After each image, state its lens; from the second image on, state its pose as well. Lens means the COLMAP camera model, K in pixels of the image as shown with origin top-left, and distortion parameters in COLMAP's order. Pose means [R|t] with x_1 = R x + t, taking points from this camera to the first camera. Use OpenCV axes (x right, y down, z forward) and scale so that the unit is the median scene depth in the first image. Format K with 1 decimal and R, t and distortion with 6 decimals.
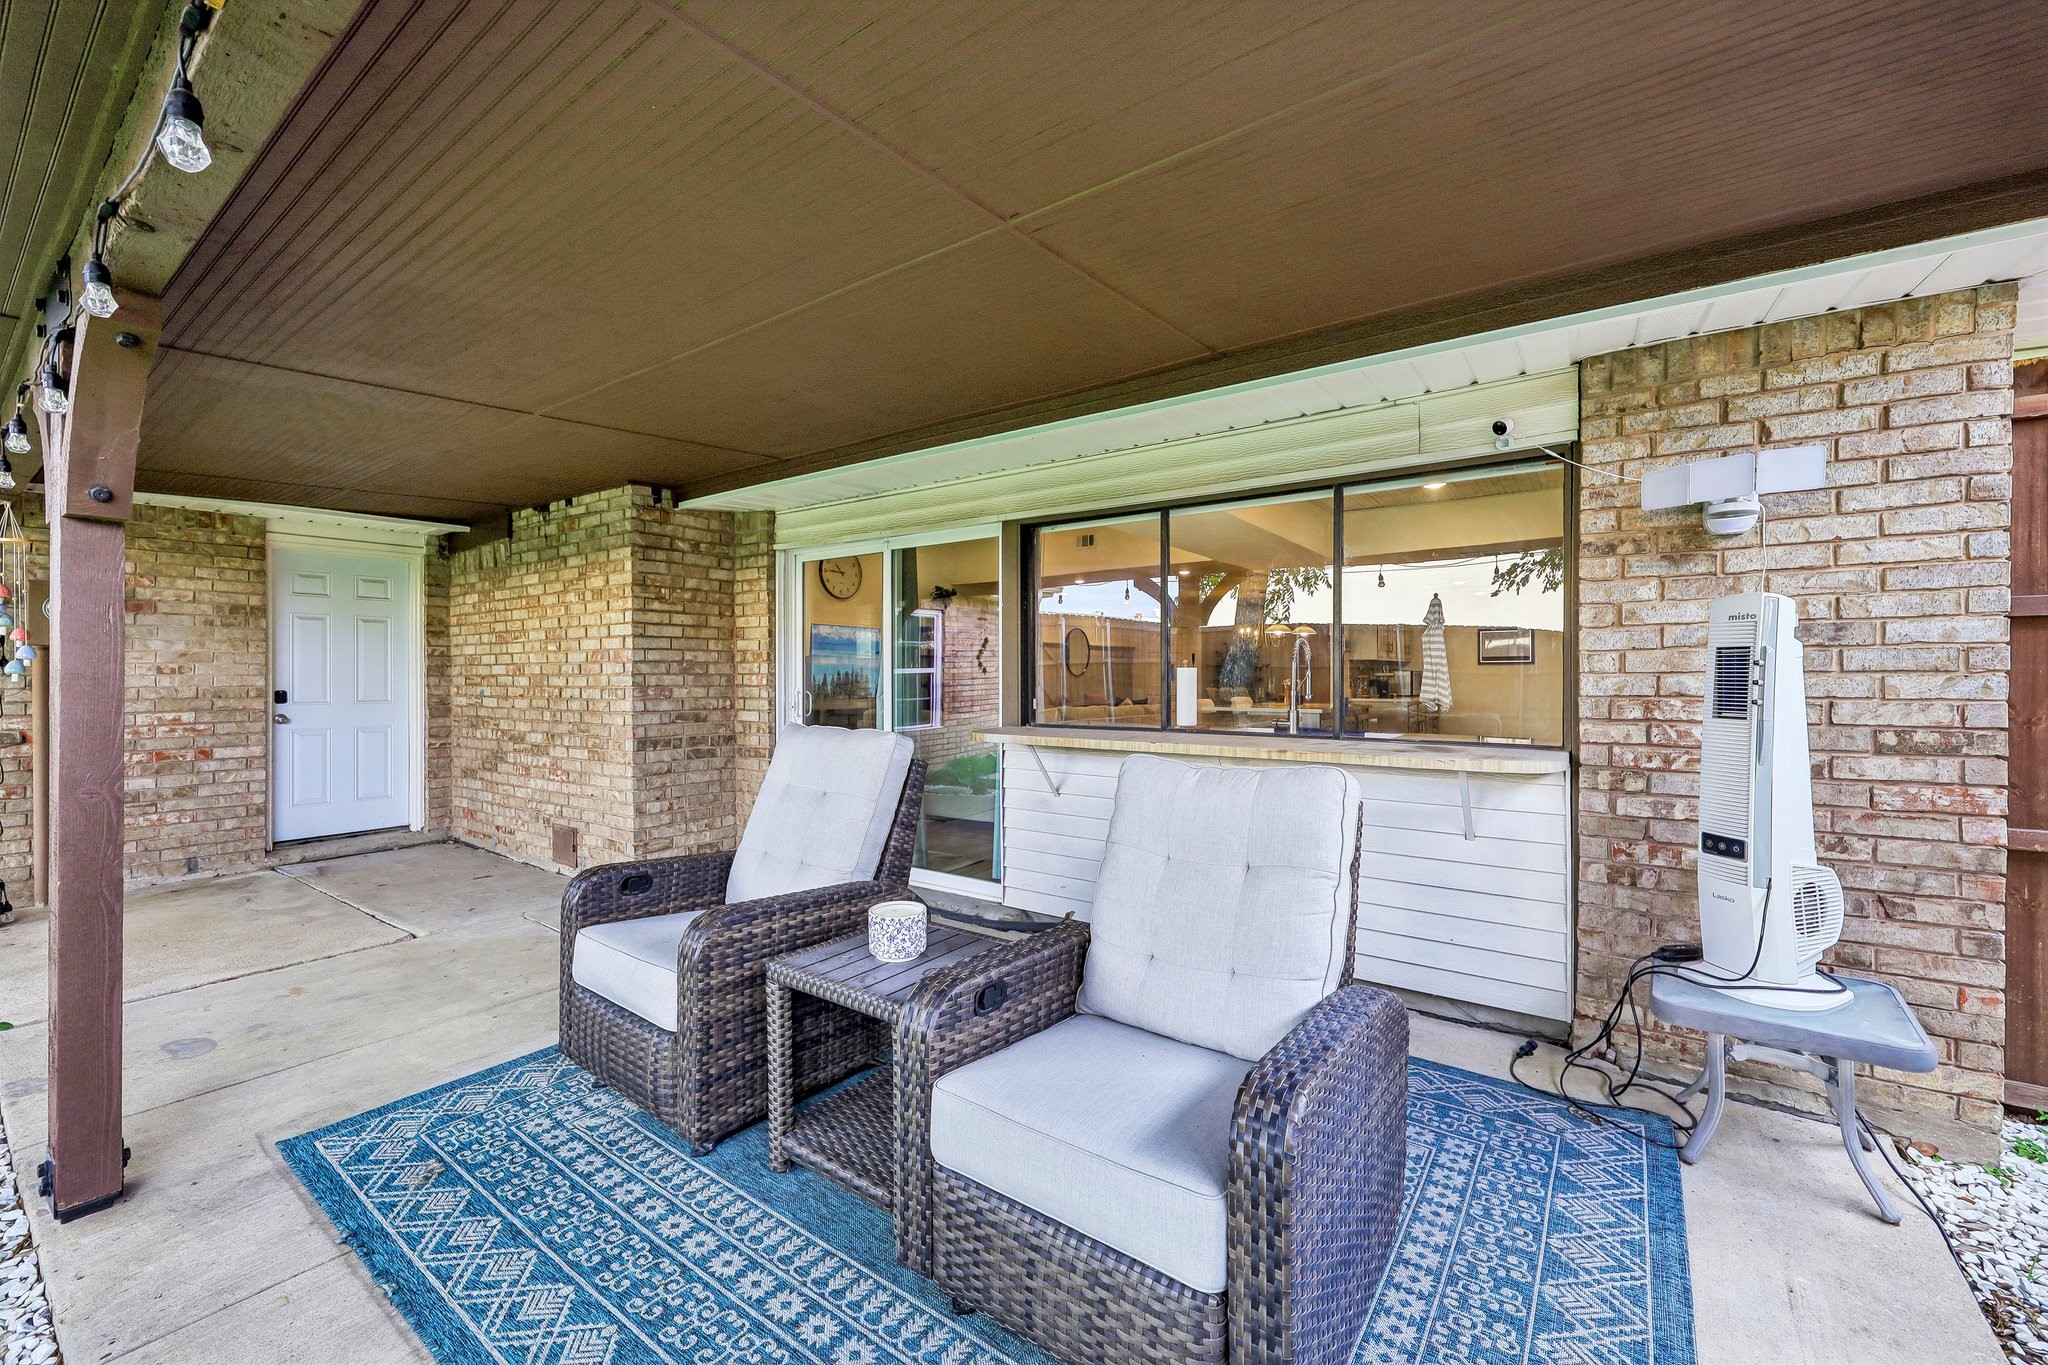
lens RADIAL K [[825.8, 0, 1025.4], [0, 825.8, 676.0], [0, 0, 1]] dist [0.000082, 0.000115]
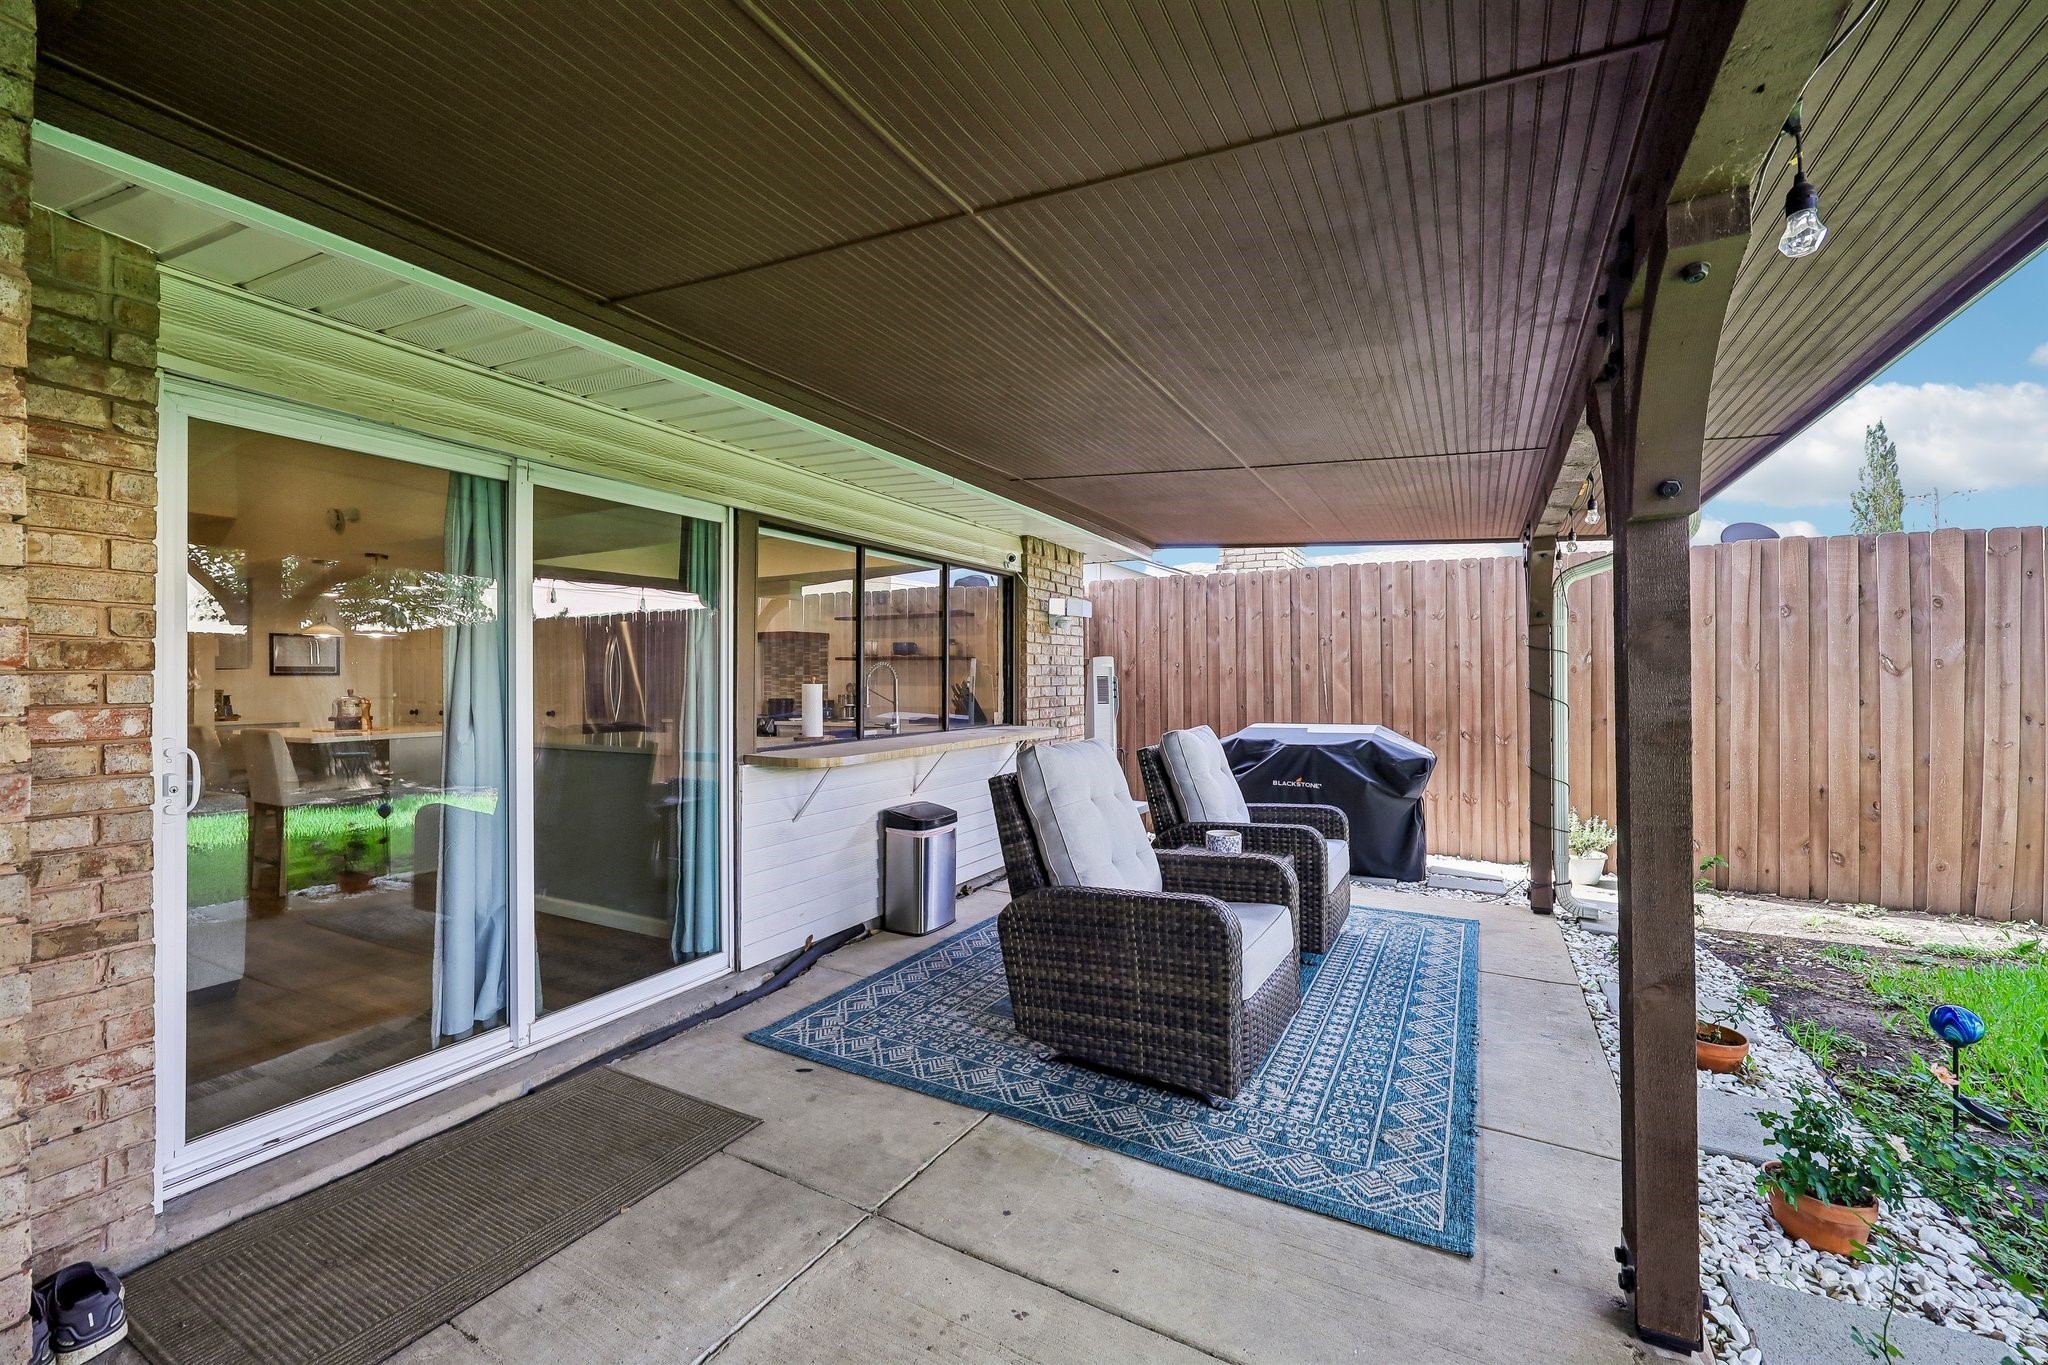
lens RADIAL K [[825.8, 0, 1025.4], [0, 825.8, 676.0], [0, 0, 1]] dist [0.000082, 0.000115]
pose [[-0.131727, 0.003541, 0.991280, -1.629896], [0.004892, 0.999984, -0.002922, -0.028069], [-0.991274, 0.004464, -0.131742, 1.508953]]
